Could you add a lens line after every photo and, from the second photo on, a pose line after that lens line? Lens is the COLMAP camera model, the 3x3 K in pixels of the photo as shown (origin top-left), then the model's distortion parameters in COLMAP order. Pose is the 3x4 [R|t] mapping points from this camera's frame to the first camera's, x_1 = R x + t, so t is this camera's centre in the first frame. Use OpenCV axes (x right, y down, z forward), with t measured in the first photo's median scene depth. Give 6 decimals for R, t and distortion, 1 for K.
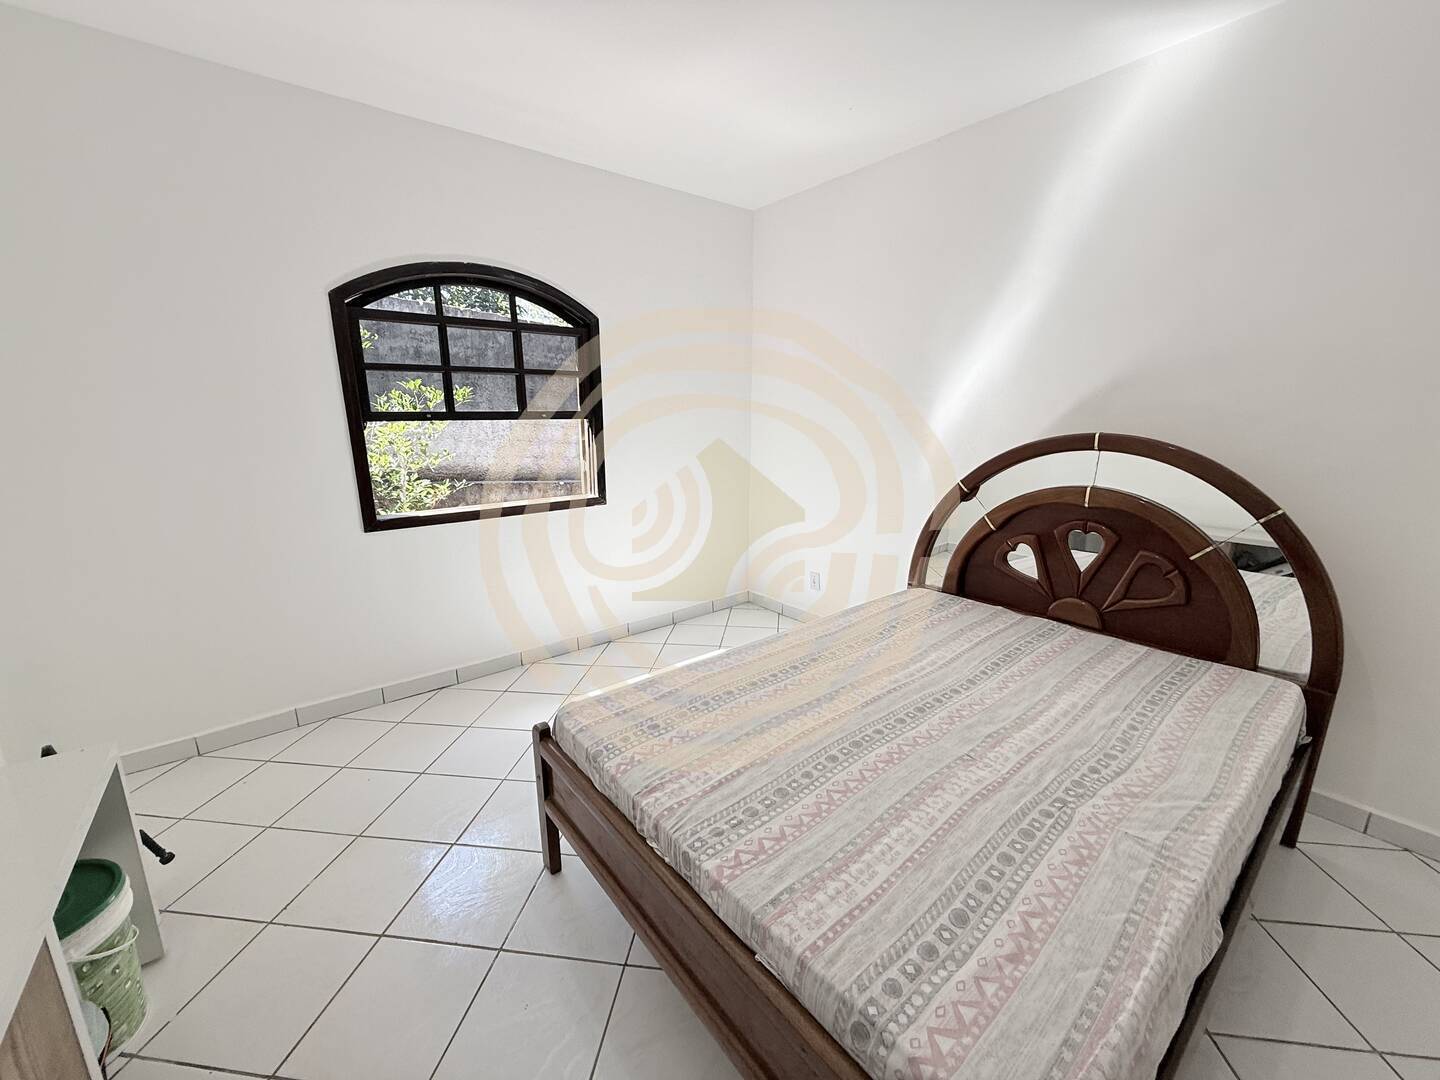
lens RADIAL K [[575.6, 0, 716.5], [0, 575.6, 542.4], [0, 0, 1]] dist [0.000543, 0.000214]
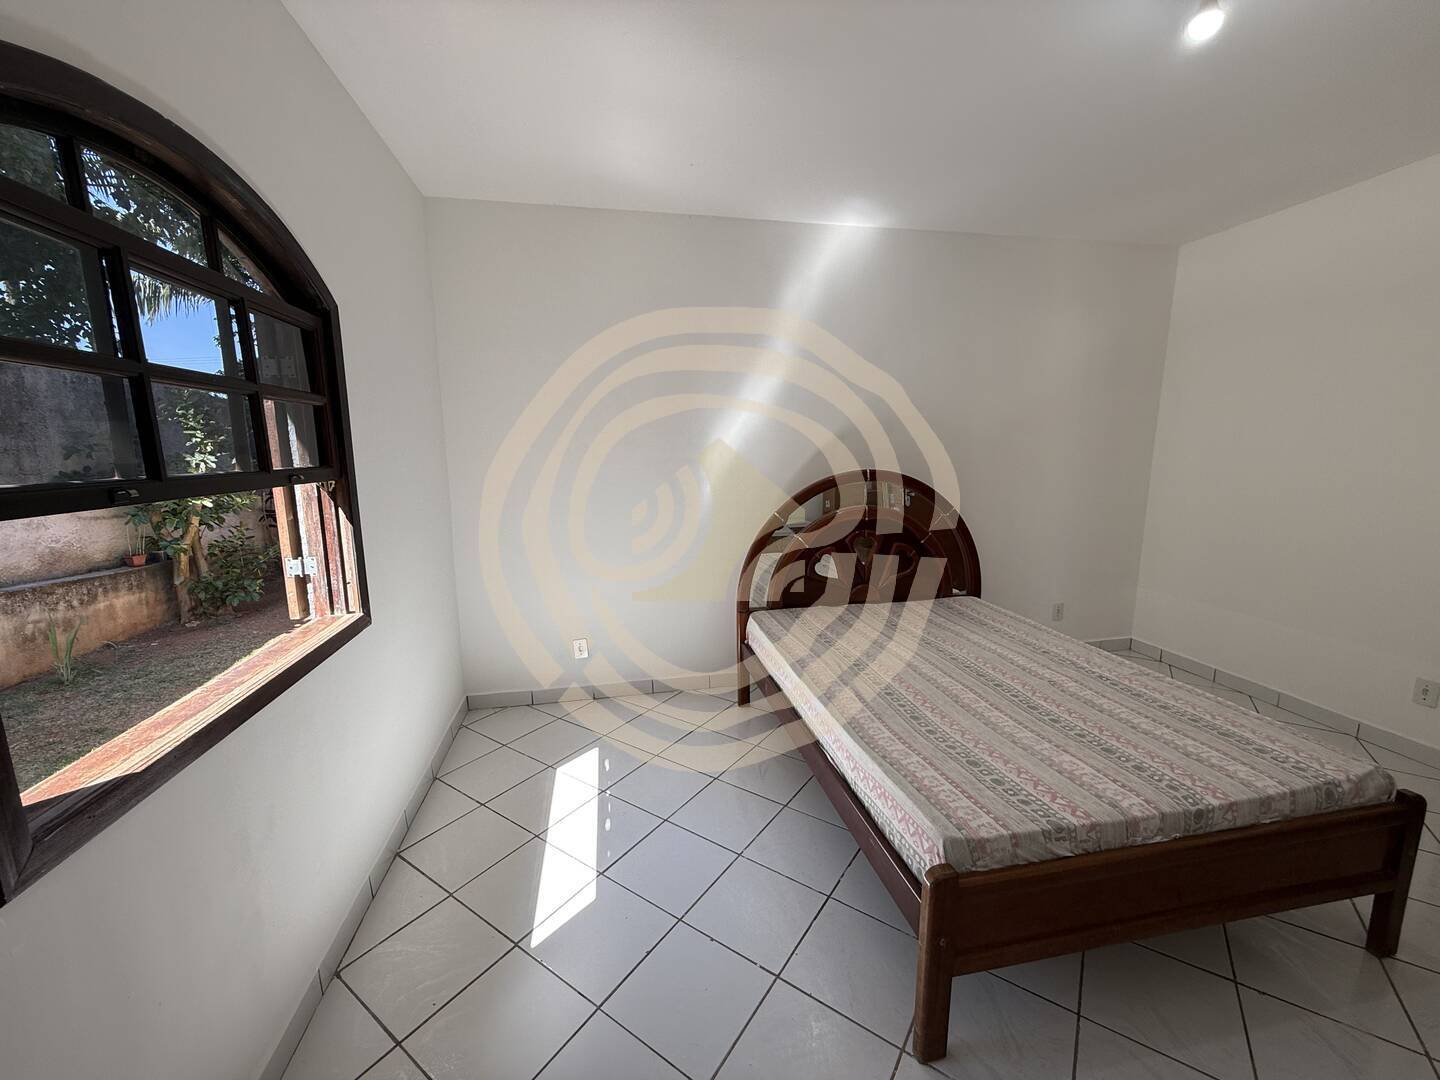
lens RADIAL K [[575.6, 0, 716.5], [0, 575.6, 542.4], [0, 0, 1]] dist [0.000543, 0.000214]
pose [[0.464543, -0.146644, 0.873325, -0.721275], [0.206149, 0.977007, 0.054398, -0.146020], [-0.861222, 0.154765, 0.484092, 0.560920]]
